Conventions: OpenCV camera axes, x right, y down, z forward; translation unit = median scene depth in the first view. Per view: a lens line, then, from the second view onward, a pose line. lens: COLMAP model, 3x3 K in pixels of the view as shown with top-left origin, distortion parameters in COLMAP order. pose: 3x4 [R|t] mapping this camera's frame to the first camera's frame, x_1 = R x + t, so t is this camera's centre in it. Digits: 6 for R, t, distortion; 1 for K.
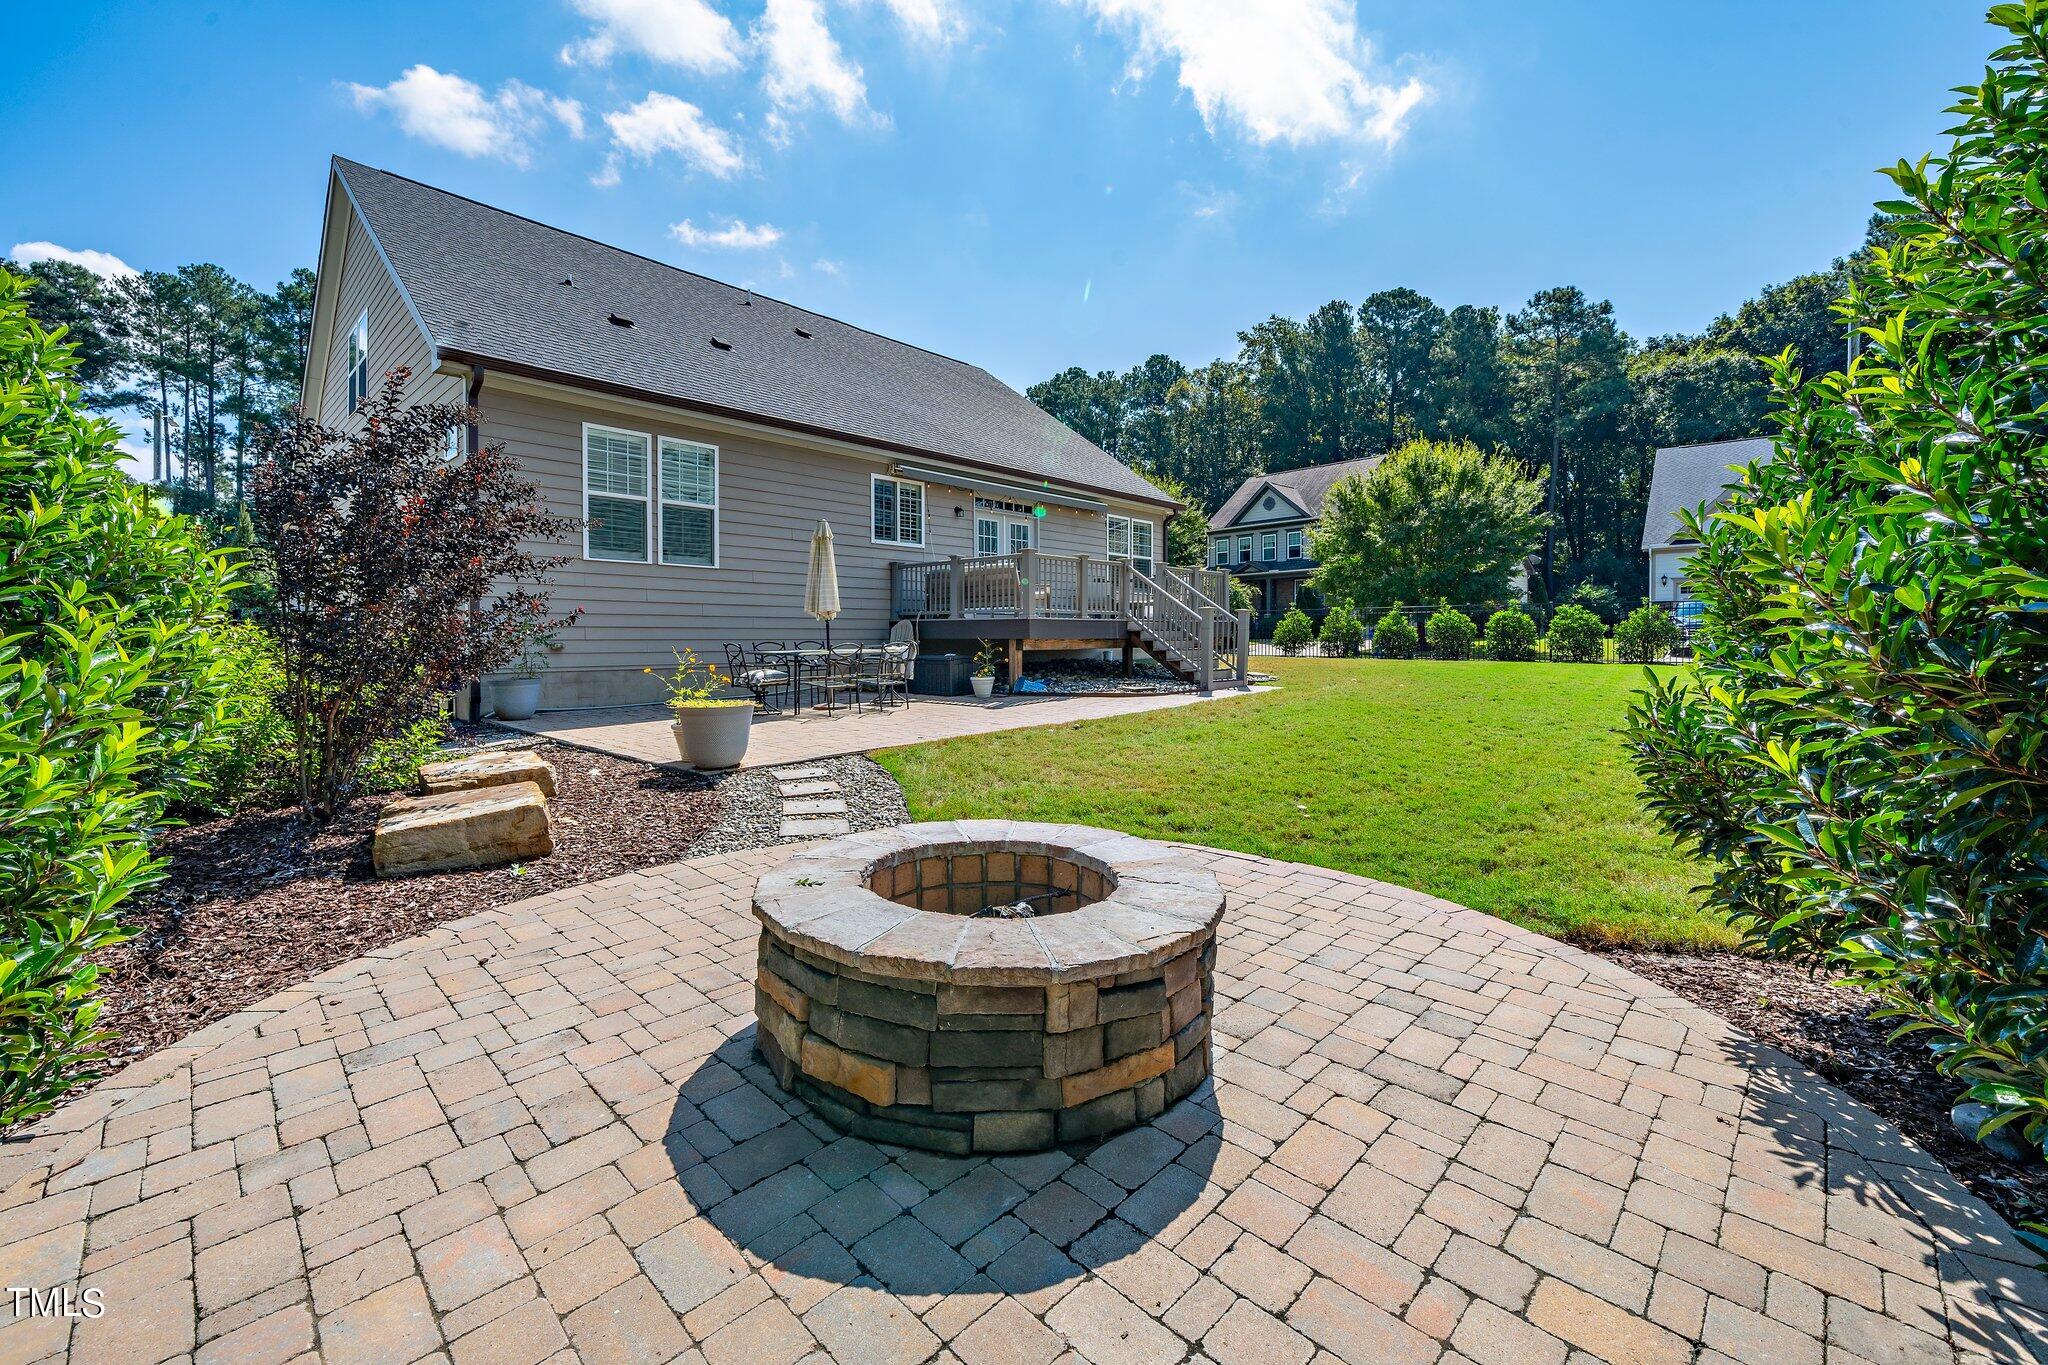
lens RADIAL K [[911.7, 0, 1027.1], [0, 911.7, 624.9], [0, 0, 1]] dist [0.001855, 0.000424]
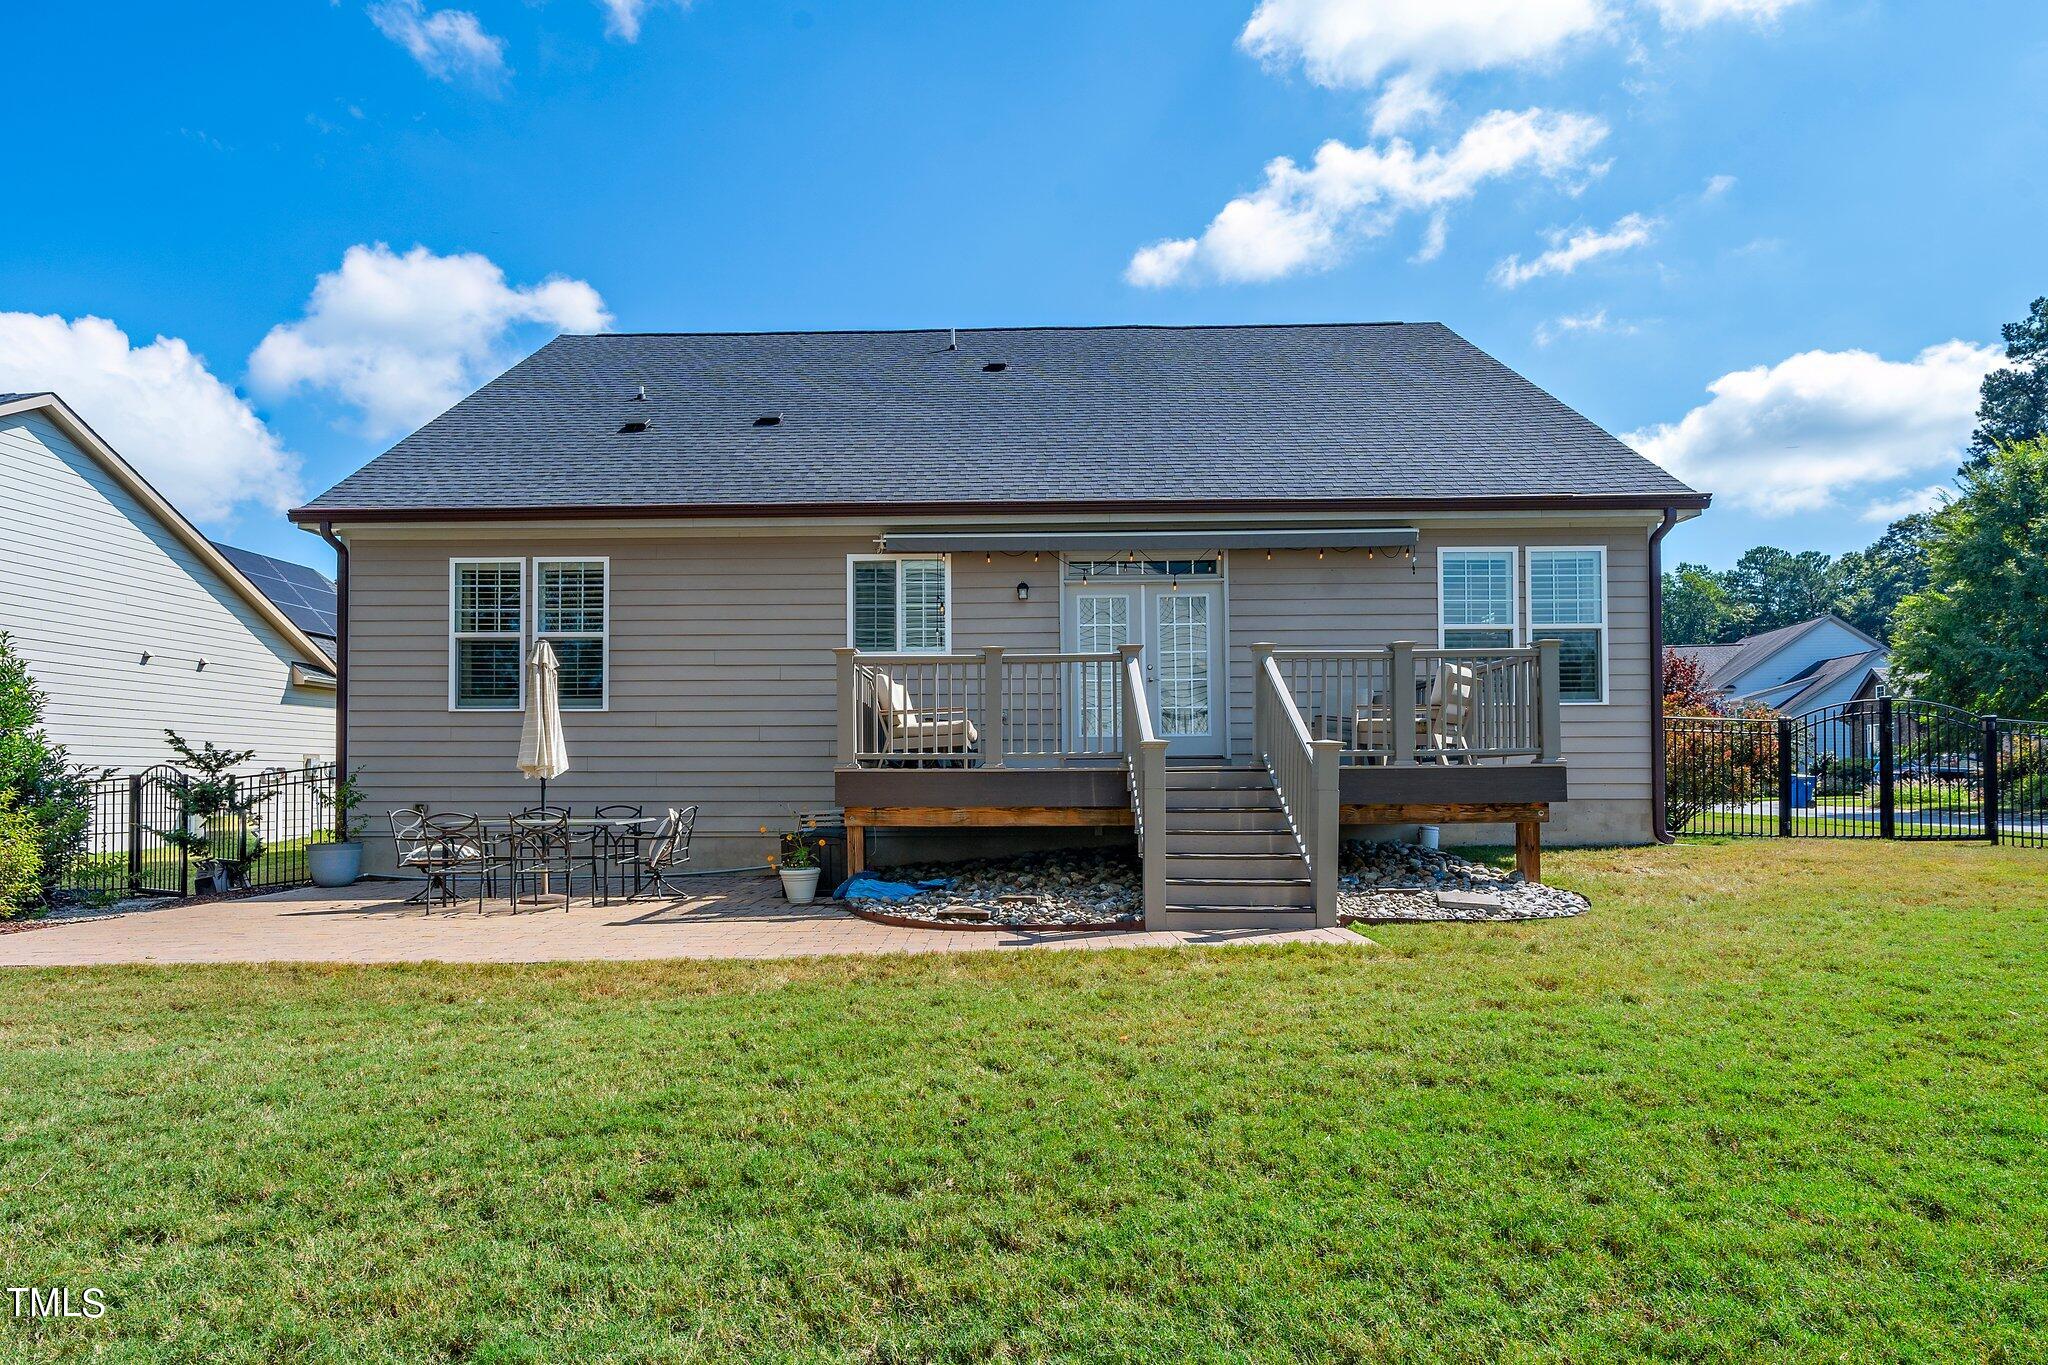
lens RADIAL K [[1018.8, 0, 1027.5], [0, 1018.8, 791.5], [0, 0, 1]] dist [0.042124, 0.000348]
pose [[0.583792, 0.003350, -0.811896, 0.428957], [0.005508, 0.999952, 0.008086, 0.001061], [0.811885, -0.009192, 0.583746, 0.561806]]
